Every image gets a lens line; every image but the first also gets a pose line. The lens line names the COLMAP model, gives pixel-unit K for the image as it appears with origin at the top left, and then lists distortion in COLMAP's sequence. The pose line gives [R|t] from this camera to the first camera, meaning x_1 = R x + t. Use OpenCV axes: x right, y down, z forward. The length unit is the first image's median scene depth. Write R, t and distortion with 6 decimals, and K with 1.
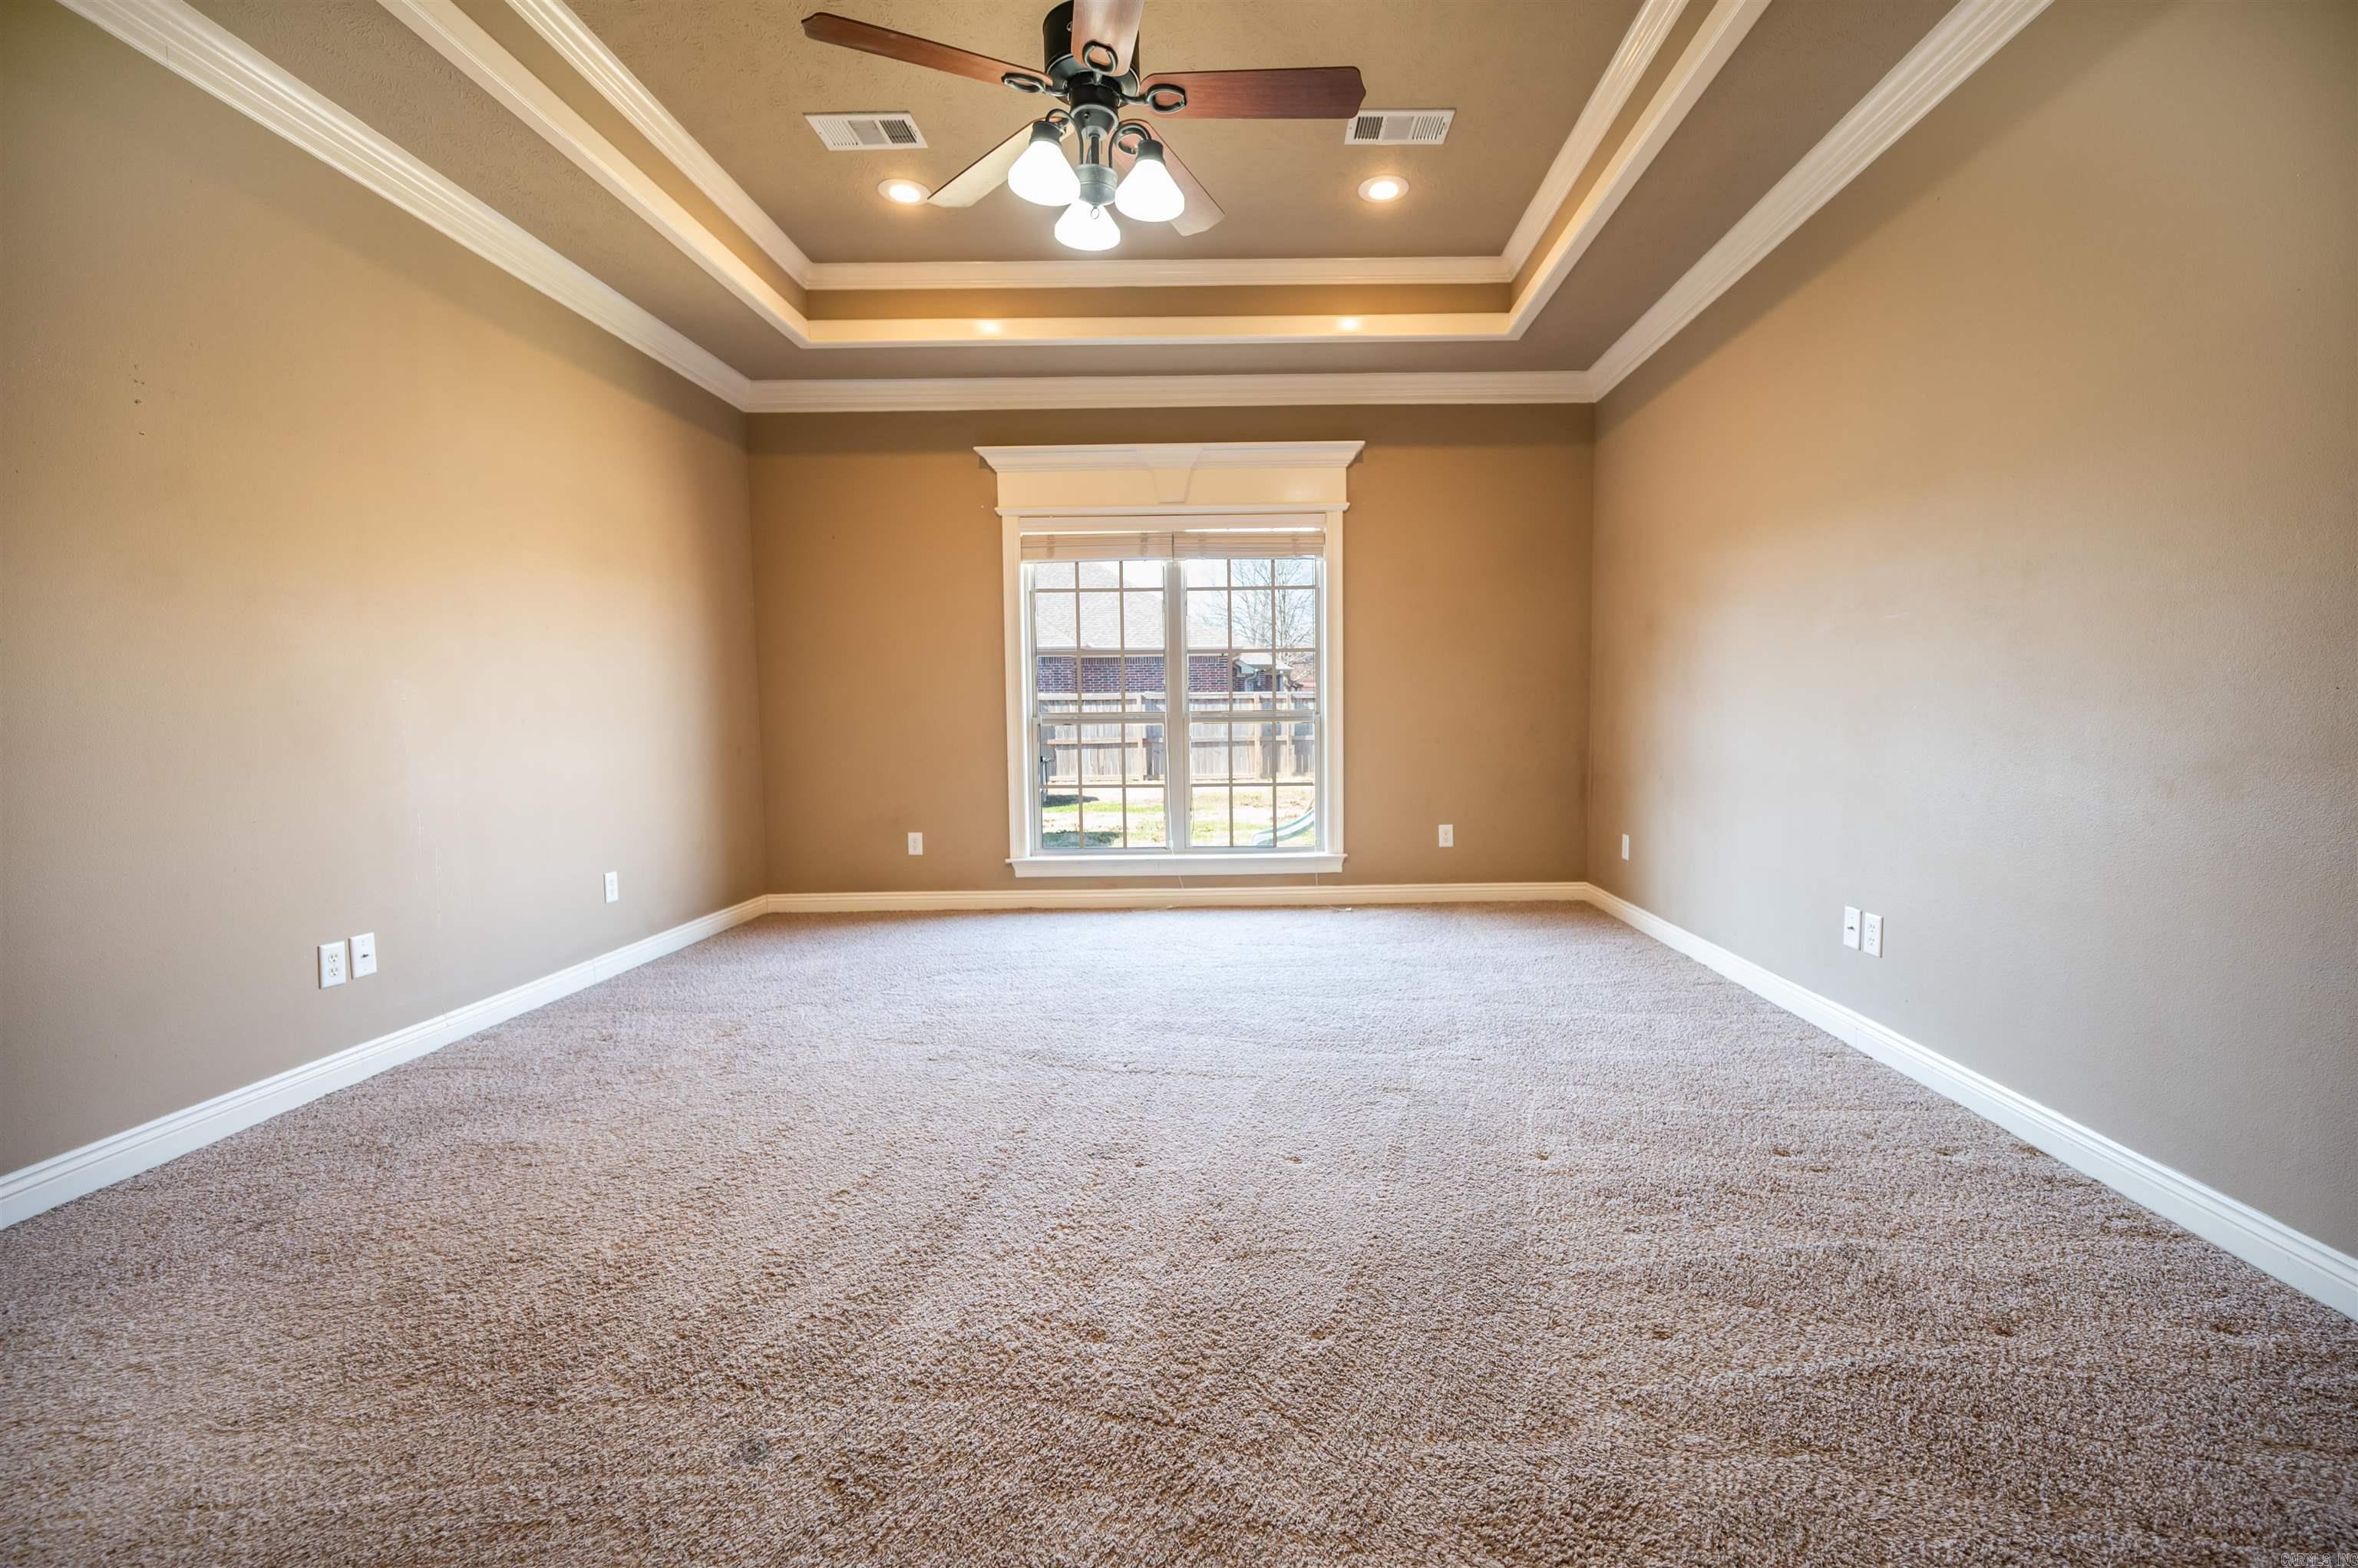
lens RADIAL K [[983.6, 0, 1243.2], [0, 983.6, 790.1], [0, 0, 1]] dist [-0.000094, -0.000153]
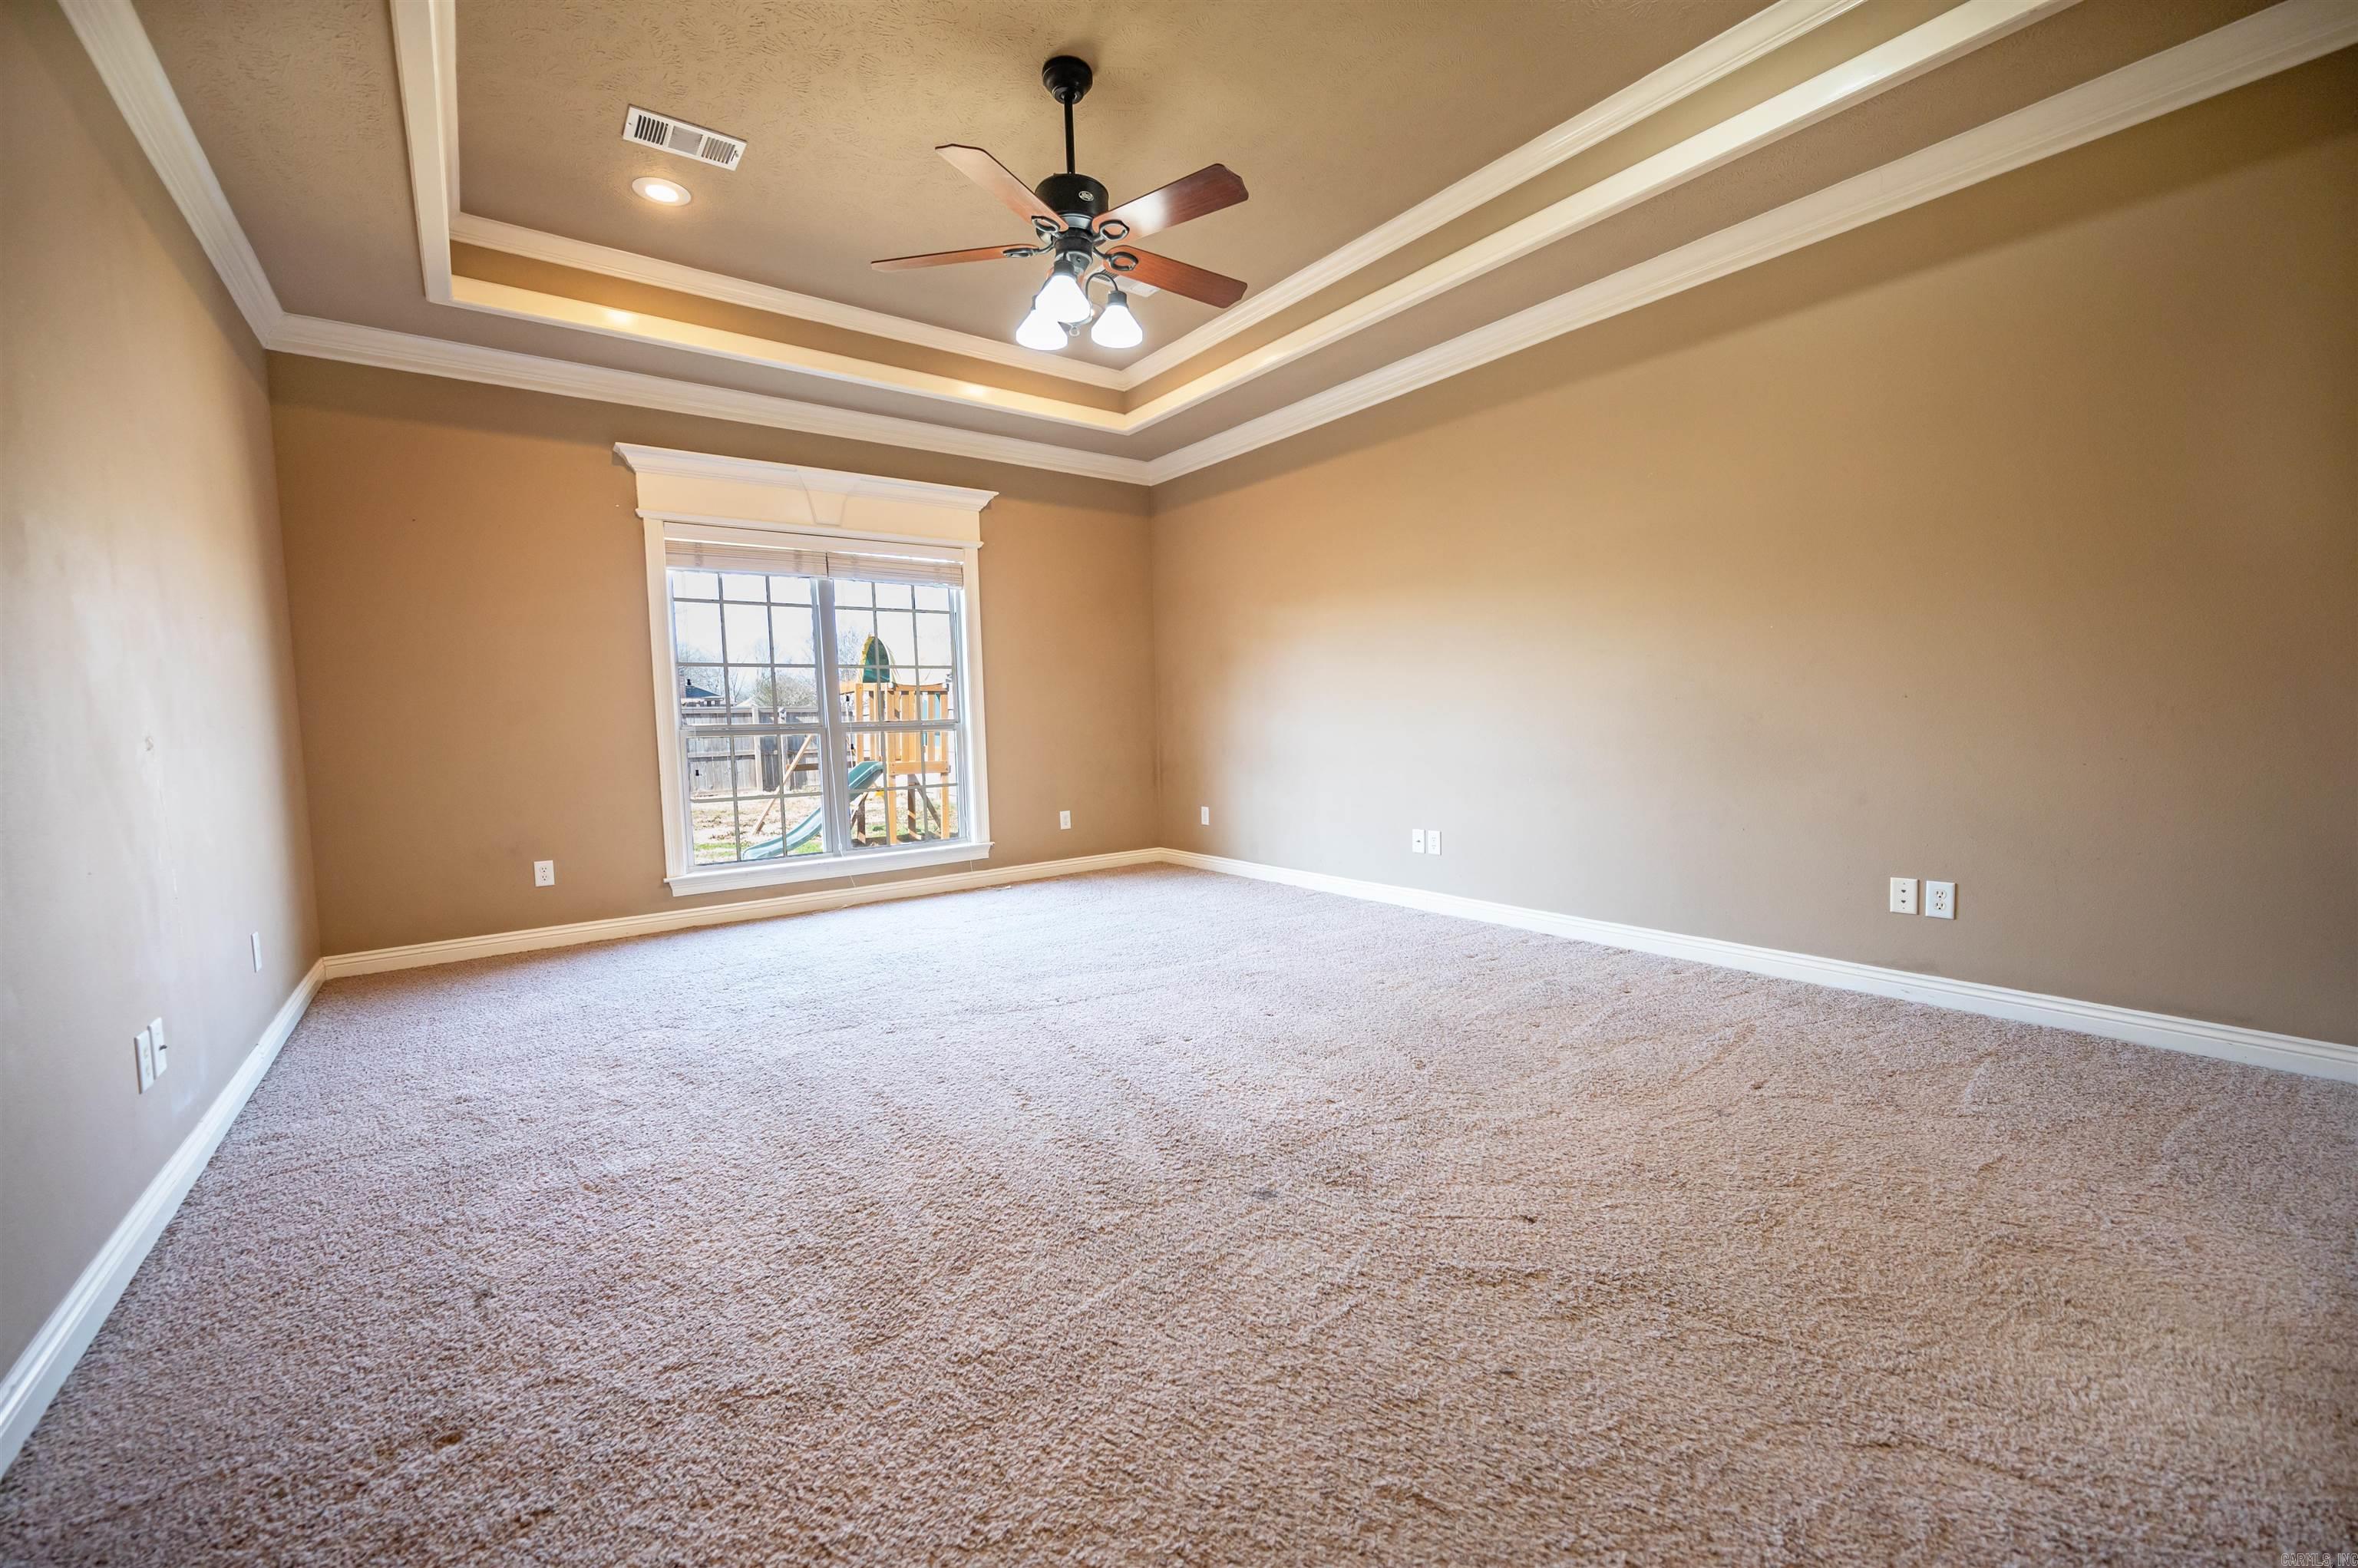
lens RADIAL K [[933.0, 0, 1180.2], [0, 933.0, 794.5], [0, 0, 1]] dist [-0.001278, -0.000224]
pose [[0.800723, -0.057732, 0.596246, -0.393275], [0.061539, 0.998007, 0.013990, 0.007293], [-0.595865, 0.025490, 0.802680, -0.026467]]
